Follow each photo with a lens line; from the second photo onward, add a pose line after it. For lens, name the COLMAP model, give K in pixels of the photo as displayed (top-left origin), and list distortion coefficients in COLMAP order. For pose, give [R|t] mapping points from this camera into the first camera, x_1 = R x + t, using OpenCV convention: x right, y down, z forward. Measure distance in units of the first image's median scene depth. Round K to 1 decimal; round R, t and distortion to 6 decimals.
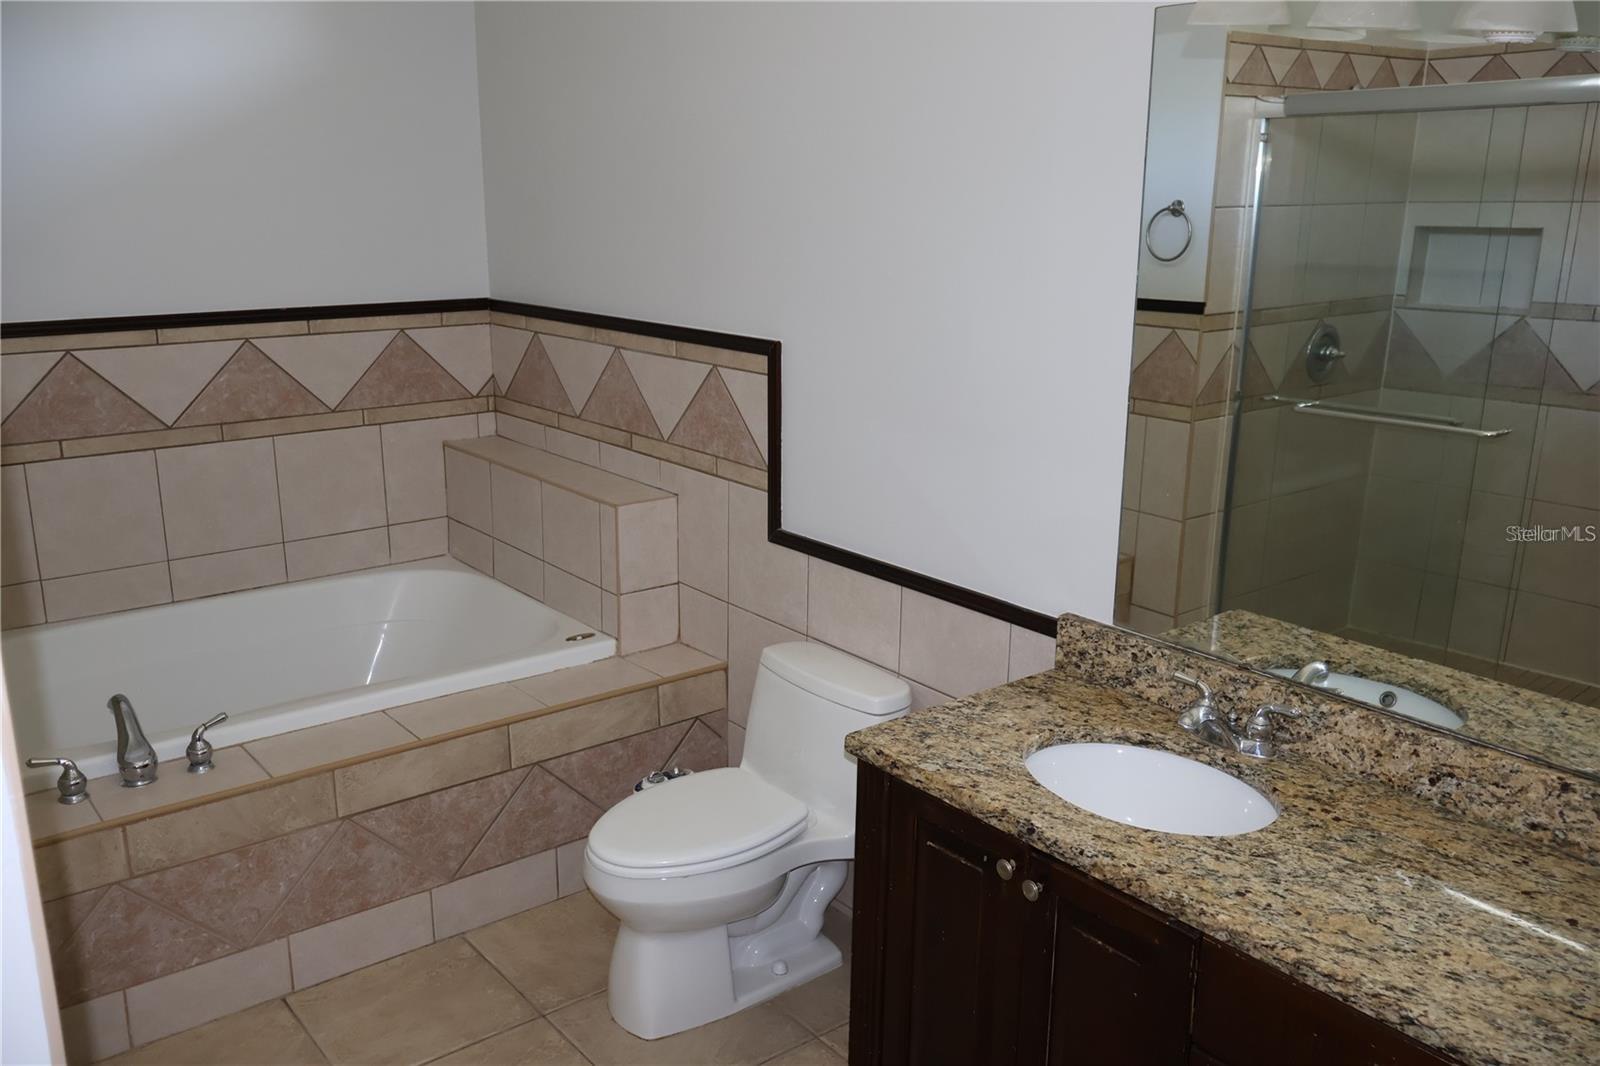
lens RADIAL K [[1330.7, 0, 800.0], [0, 1330.7, 533.0], [0, 0, 1]] dist [-0.013964, 0.020878]
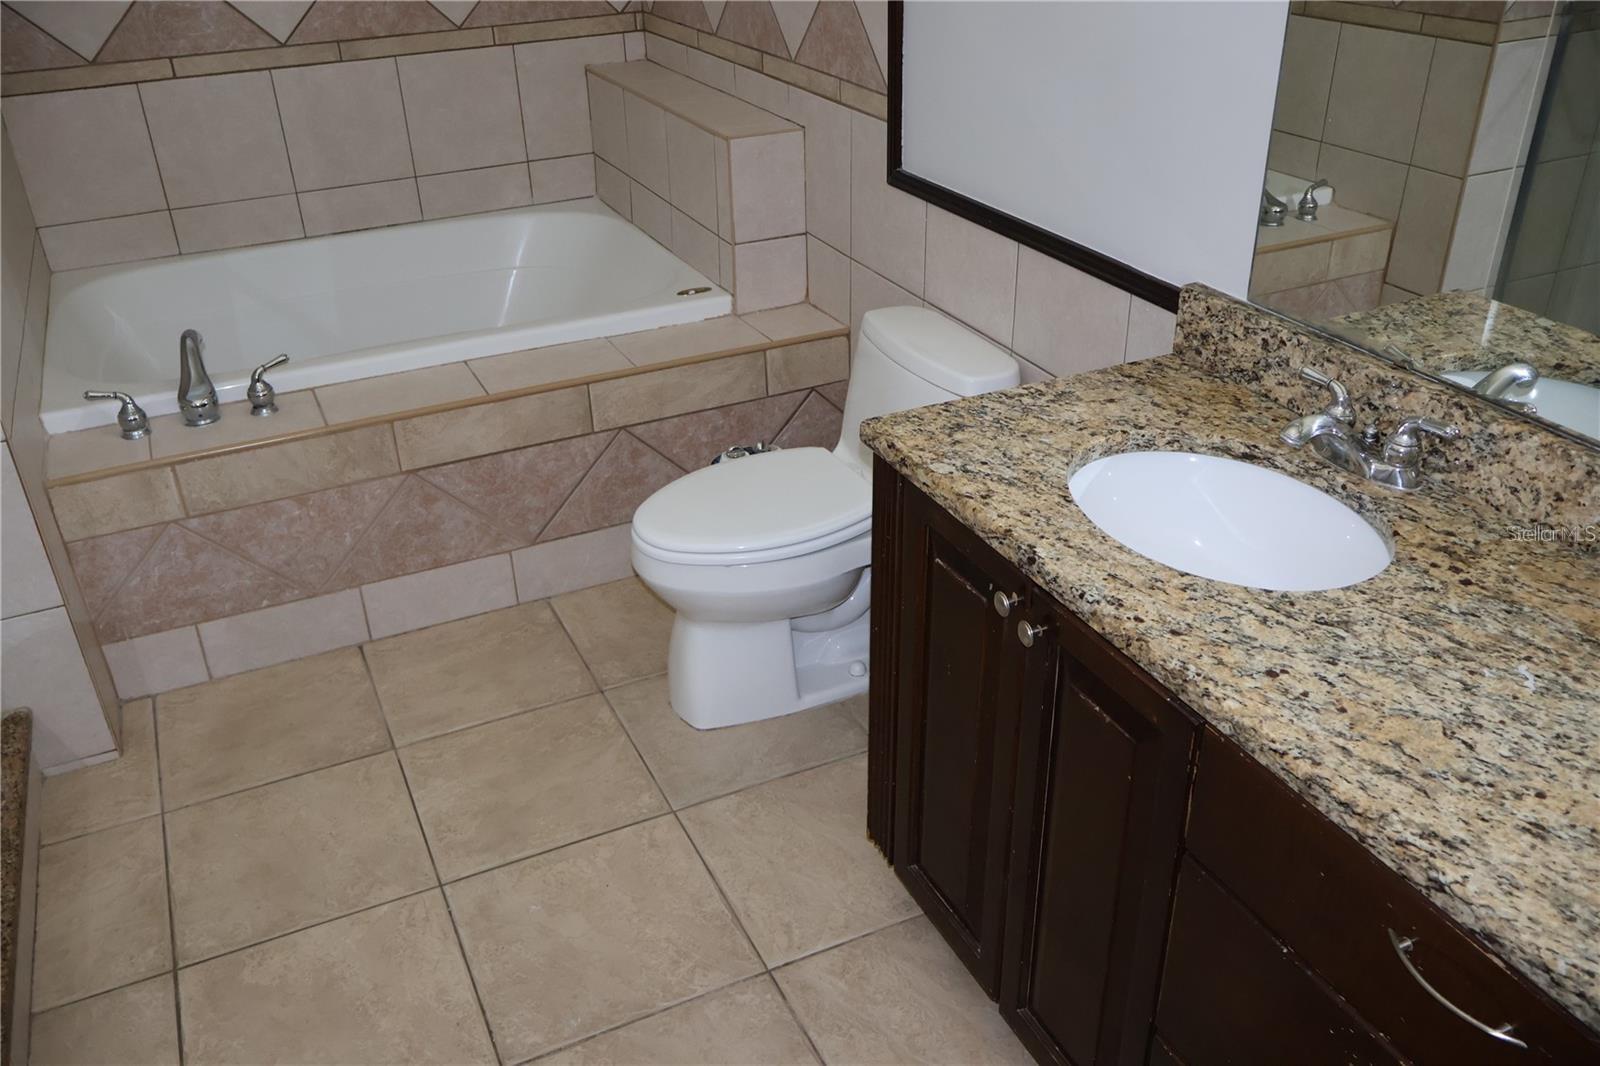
lens RADIAL K [[1330.7, 0, 800.0], [0, 1330.7, 533.0], [0, 0, 1]] dist [-0.013964, 0.020878]
pose [[0.970663, 0.083821, -0.225359, 0.154085], [-0.025558, 0.967926, 0.249932, 0.013069], [0.239080, -0.236840, 0.941673, 0.172883]]
